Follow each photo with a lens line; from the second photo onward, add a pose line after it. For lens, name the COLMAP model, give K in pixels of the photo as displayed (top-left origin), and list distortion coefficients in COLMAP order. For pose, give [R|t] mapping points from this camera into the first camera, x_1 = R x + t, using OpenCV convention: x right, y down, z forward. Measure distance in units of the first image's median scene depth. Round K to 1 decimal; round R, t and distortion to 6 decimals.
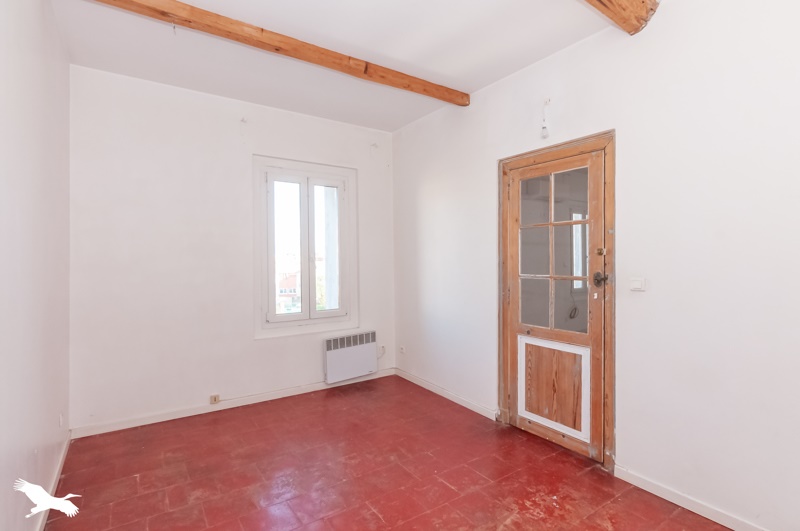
lens RADIAL K [[398.7, 0, 404.1], [0, 398.7, 252.2], [0, 0, 1]] dist [0.000495, 0.000380]
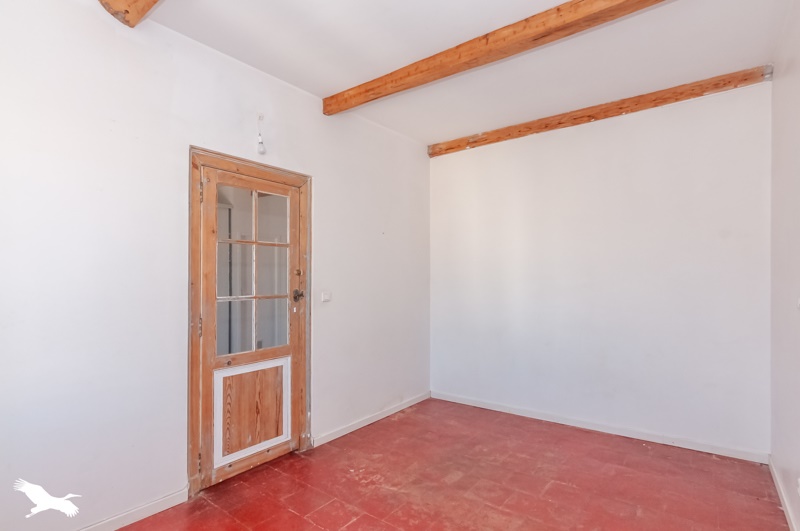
lens RADIAL K [[388.9, 0, 404.6], [0, 388.9, 271.1], [0, 0, 1]] dist [-0.000246, 0.000637]
pose [[-0.301515, 0.015794, 0.953331, -0.655855], [-0.018836, 0.999569, -0.022518, 0.013646], [-0.953275, -0.024746, -0.301088, 0.958564]]
